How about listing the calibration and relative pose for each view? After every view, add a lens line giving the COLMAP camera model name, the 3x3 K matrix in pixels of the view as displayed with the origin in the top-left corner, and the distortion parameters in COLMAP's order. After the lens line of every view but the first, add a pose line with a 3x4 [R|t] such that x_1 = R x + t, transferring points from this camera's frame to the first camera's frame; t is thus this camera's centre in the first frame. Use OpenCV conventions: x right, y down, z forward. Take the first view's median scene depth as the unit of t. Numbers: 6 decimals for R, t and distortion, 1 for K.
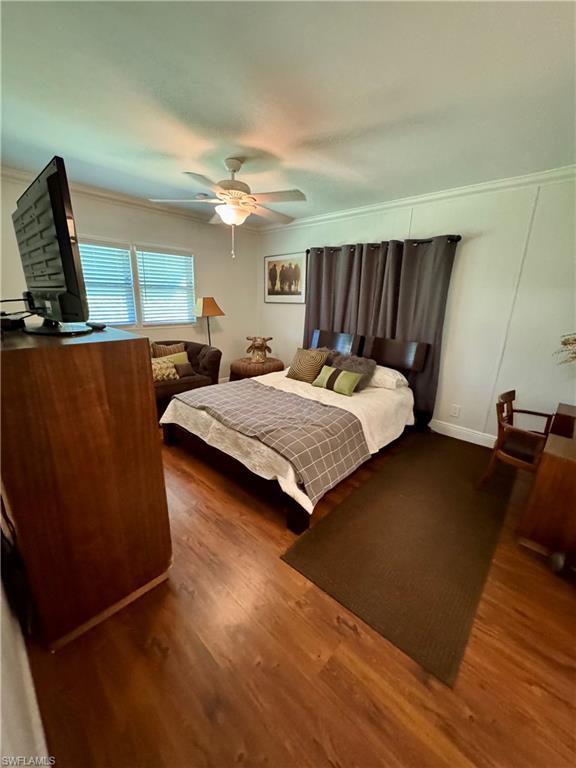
lens RADIAL K [[308.6, 0, 288.3], [0, 308.6, 382.4], [0, 0, 1]] dist [-0.010044, 0.001177]
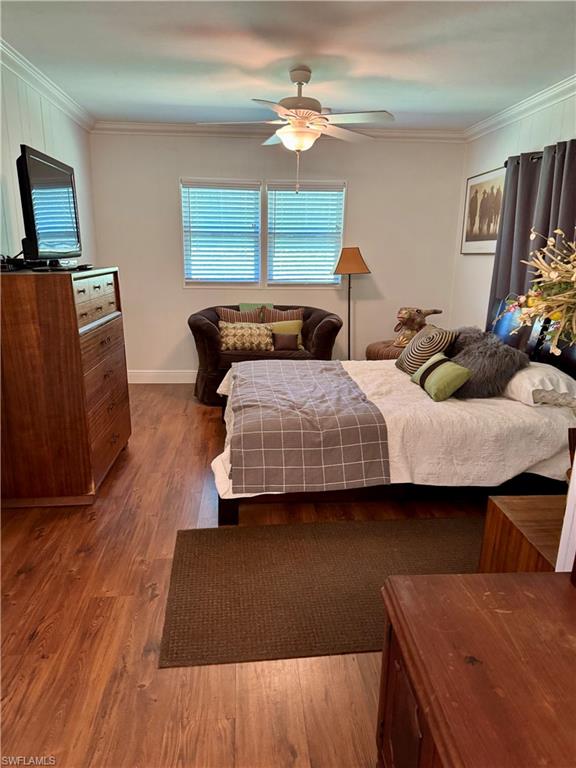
lens RADIAL K [[552.9, 0, 284.2], [0, 552.9, 385.4], [0, 0, 1]] dist [0.014880, -0.011859]
pose [[0.737143, 0.141333, -0.660791, 0.637010], [-0.166980, 0.985655, 0.024543, 0.035613], [0.654780, 0.092248, 0.750169, -0.017025]]
